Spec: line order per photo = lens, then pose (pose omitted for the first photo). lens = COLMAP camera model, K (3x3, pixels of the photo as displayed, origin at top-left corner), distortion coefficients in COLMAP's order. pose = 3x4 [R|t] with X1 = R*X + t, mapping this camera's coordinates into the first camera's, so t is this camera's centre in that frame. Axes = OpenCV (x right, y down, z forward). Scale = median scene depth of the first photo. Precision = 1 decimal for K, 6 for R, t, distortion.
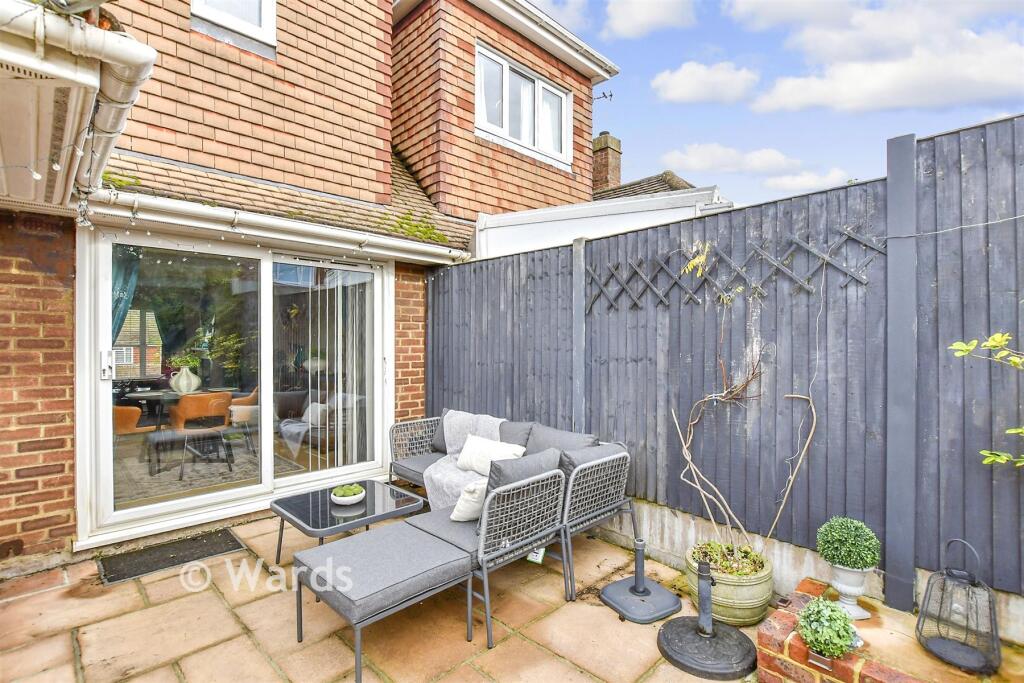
lens RADIAL K [[483.7, 0, 513.5], [0, 483.7, 343.6], [0, 0, 1]] dist [-0.019559, 0.000752]
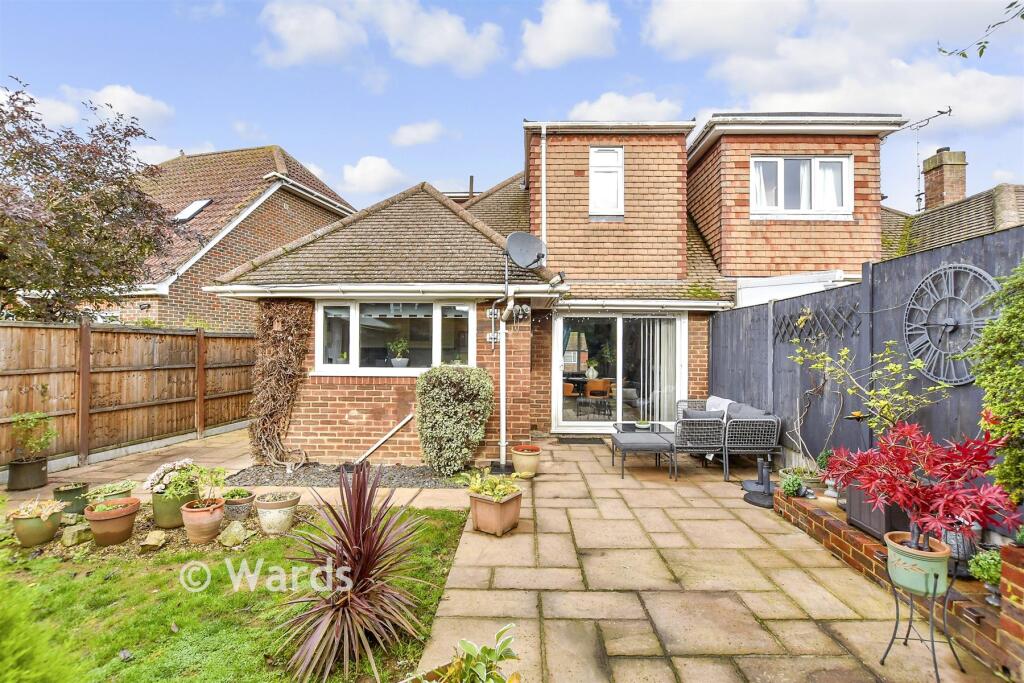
lens RADIAL K [[453.7, 0, 512.0], [0, 453.7, 341.5], [0, 0, 1]] dist [-0.011066, 0.000544]
pose [[0.684897, -0.003751, -0.728630, 0.477958], [-0.008277, 0.999882, -0.012927, -0.028085], [0.728593, 0.014885, 0.684785, -0.555248]]
